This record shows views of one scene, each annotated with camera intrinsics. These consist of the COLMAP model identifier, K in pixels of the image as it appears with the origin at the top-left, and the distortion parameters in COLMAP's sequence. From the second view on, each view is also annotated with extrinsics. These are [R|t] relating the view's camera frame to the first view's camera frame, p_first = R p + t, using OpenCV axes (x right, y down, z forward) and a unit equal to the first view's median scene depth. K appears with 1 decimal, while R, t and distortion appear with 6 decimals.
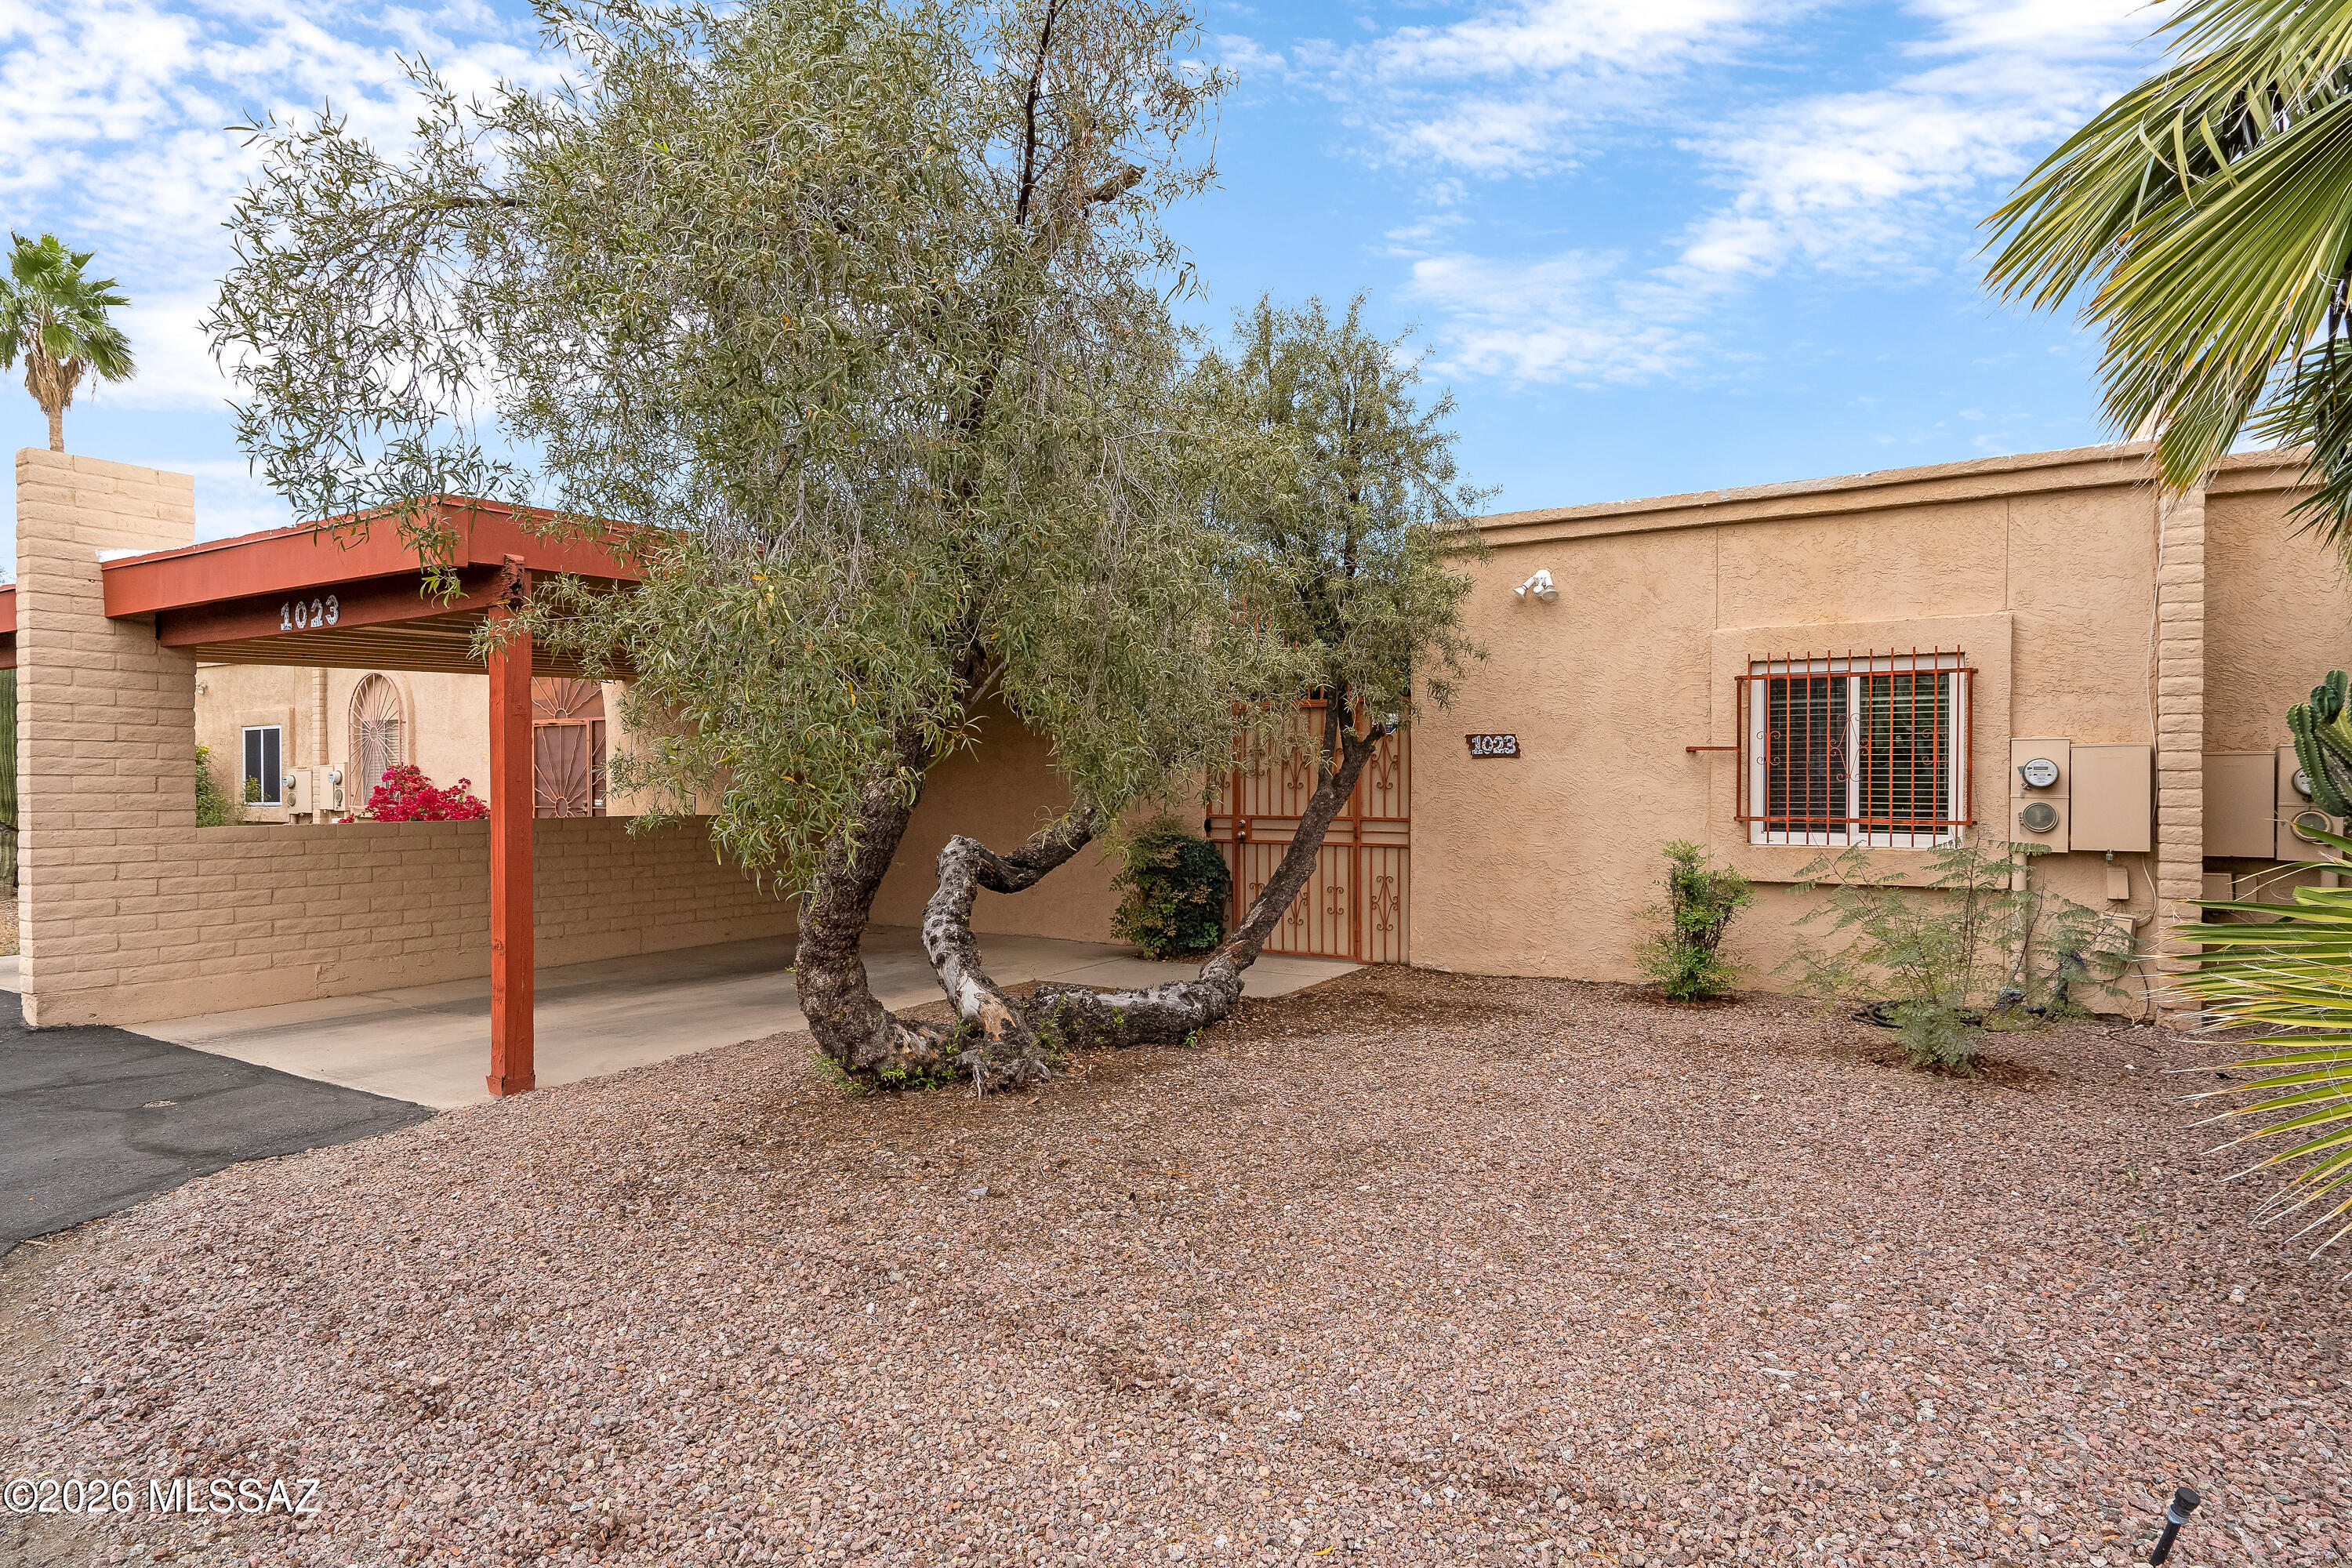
lens RADIAL K [[1273.8, 0, 1140.5], [0, 1273.8, 785.1], [0, 0, 1]] dist [0.002575, 0.001015]
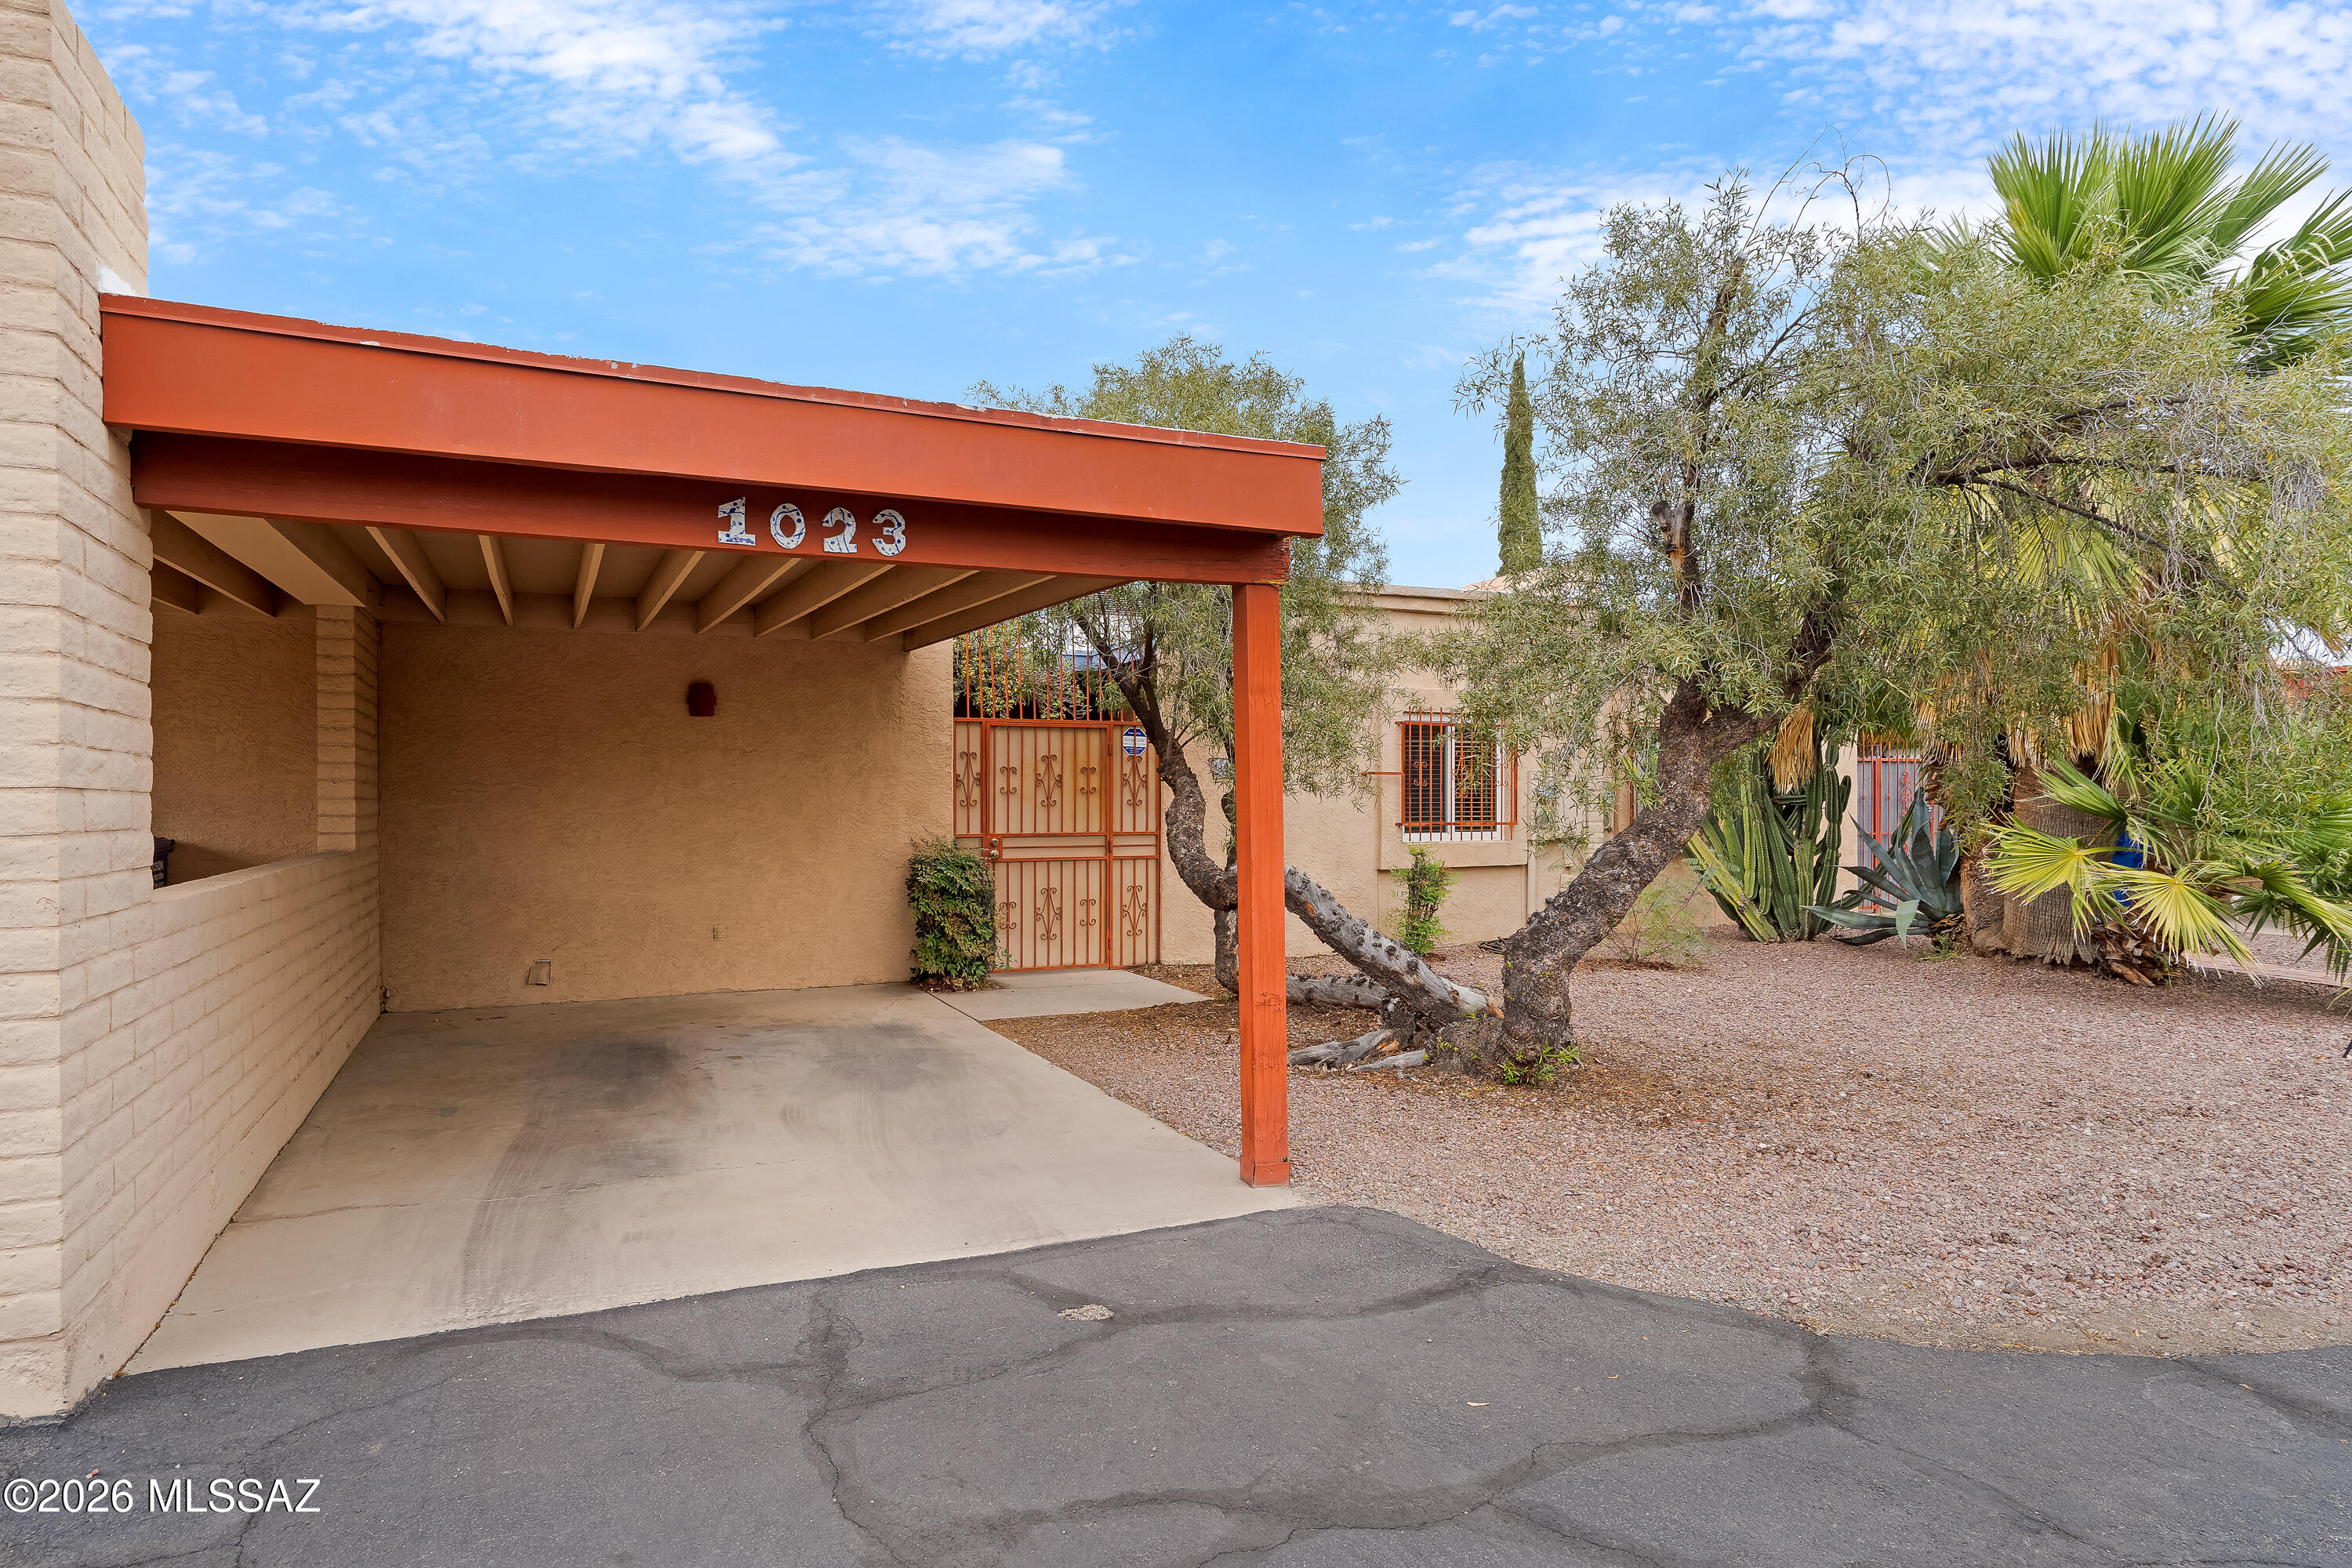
lens RADIAL K [[1352.0, 0, 1117.6], [0, 1352.0, 783.9], [0, 0, 1]] dist [0.005286, 0.001220]
pose [[0.559479, 0.006400, 0.828820, -0.846416], [0.005923, 0.999914, -0.011719, -0.002340], [-0.828823, 0.011466, 0.559393, 0.394373]]
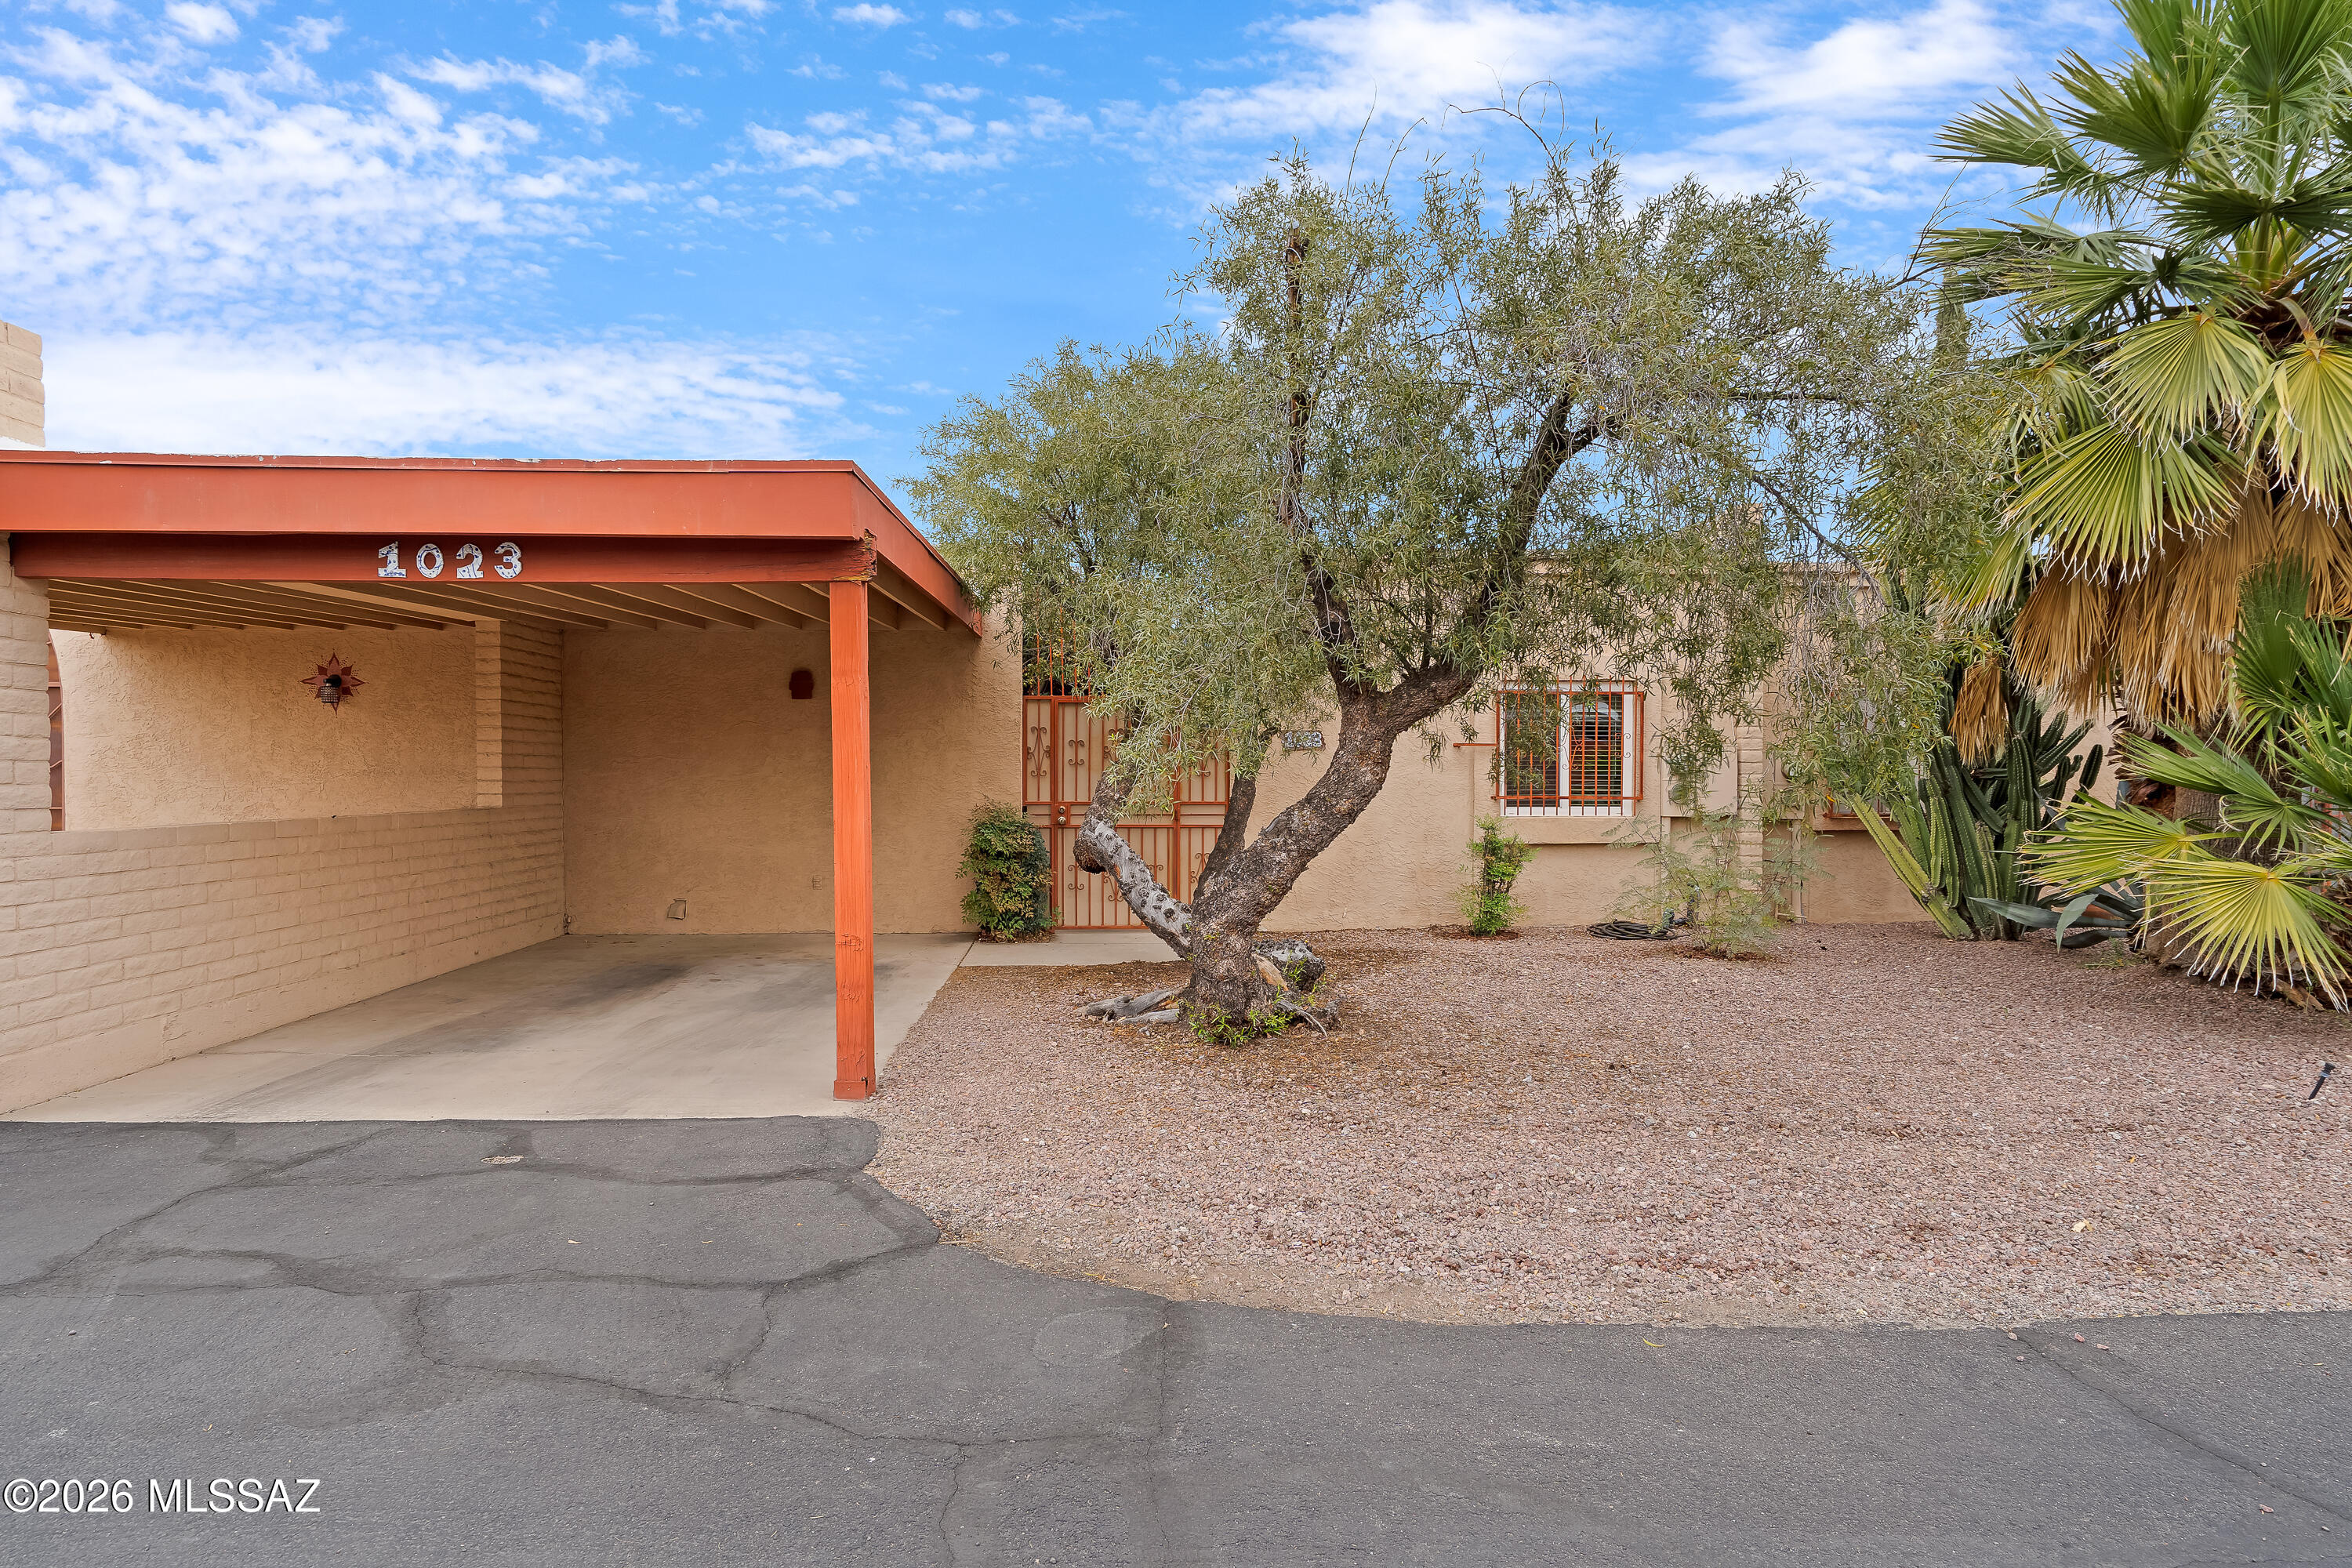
lens RADIAL K [[1352.0, 0, 1117.6], [0, 1352.0, 783.9], [0, 0, 1]] dist [0.005286, 0.001220]
pose [[0.832312, -0.005259, 0.554283, -0.591792], [0.002329, 0.999979, 0.005990, 0.002205], [-0.554303, -0.003695, 0.832307, 0.035929]]
